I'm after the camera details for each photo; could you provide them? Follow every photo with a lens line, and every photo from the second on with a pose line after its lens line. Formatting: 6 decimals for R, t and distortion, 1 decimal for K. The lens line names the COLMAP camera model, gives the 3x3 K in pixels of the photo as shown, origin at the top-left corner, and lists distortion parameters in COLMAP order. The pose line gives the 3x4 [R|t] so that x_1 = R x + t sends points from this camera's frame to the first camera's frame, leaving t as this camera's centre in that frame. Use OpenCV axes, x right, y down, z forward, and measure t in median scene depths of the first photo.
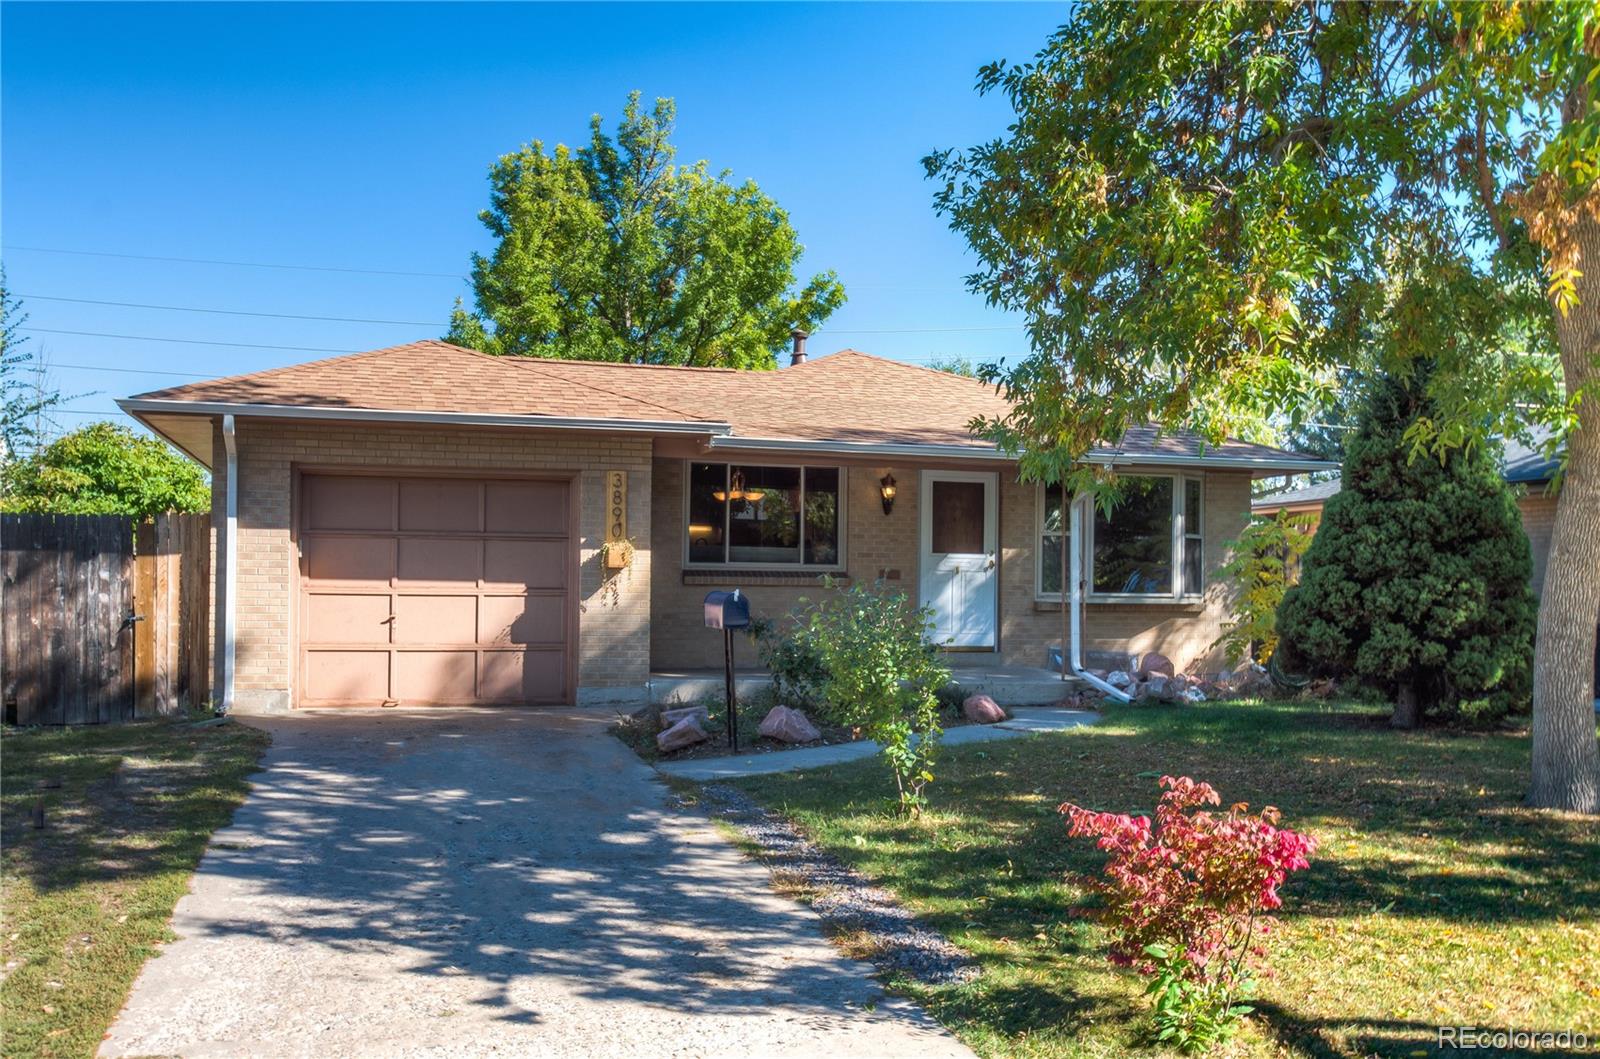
lens RADIAL K [[1852.5, 0, 799.6], [0, 1852.5, 525.8], [0, 0, 1]] dist [0.004177, 0.000000]
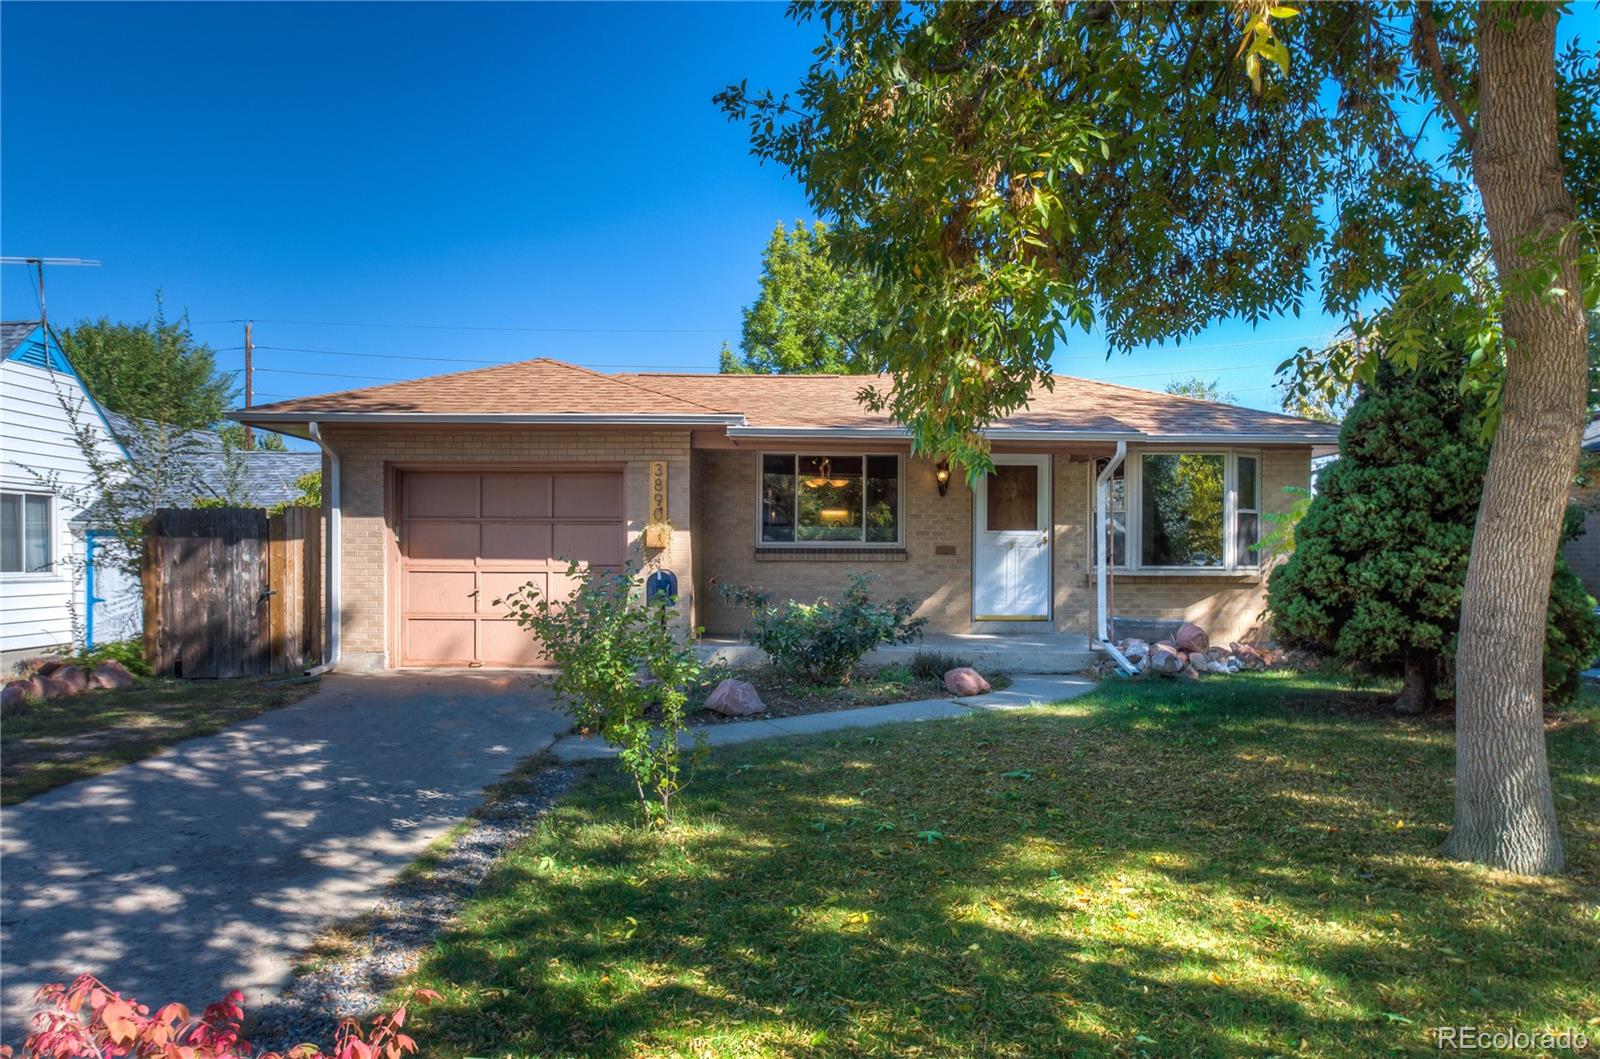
lens RADIAL K [[1217.1, 0, 806.7], [0, 1217.1, 543.6], [0, 0, 1]] dist [-0.002667, 0.020329]
pose [[0.957467, -0.010292, -0.288359, 0.204444], [0.016840, 0.999653, 0.020235, 0.007070], [0.288051, -0.024230, 0.957308, 0.319865]]
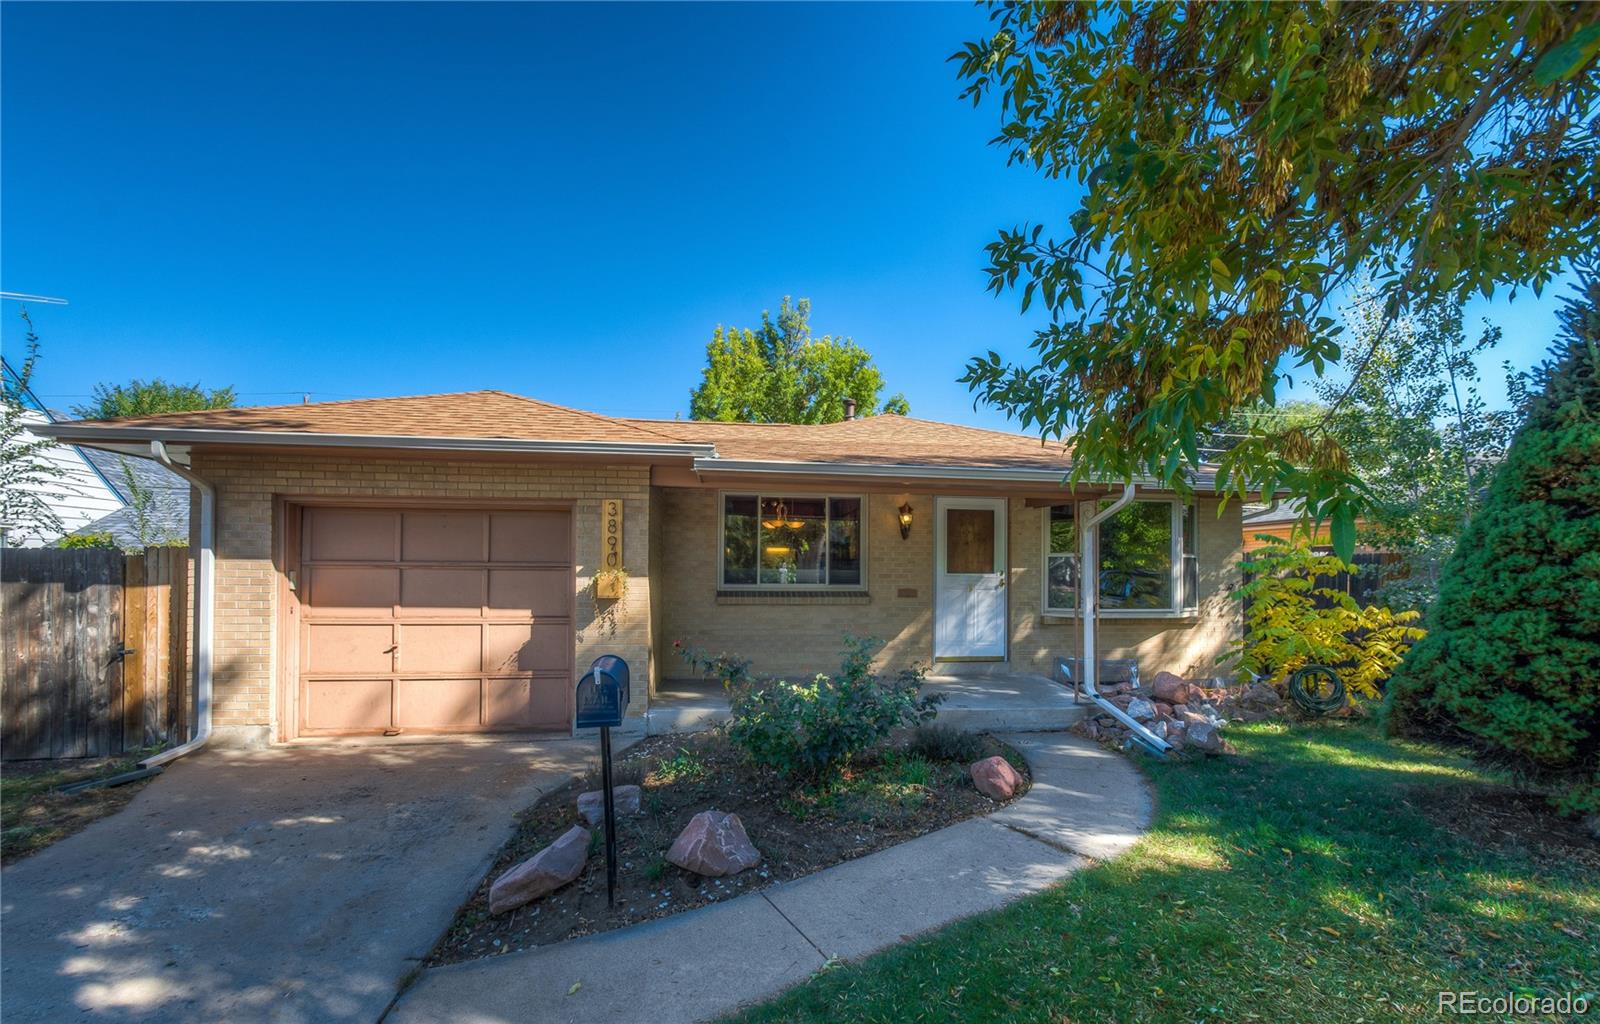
lens RADIAL K [[690.2, 0, 807.4], [0, 690.2, 552.4], [0, 0, 1]] dist [0.003564, -0.000613]
pose [[0.986829, -0.005754, -0.161664, 0.064485], [0.008805, 0.999796, 0.018164, -0.007055], [0.161527, -0.019349, 0.986679, 0.663105]]
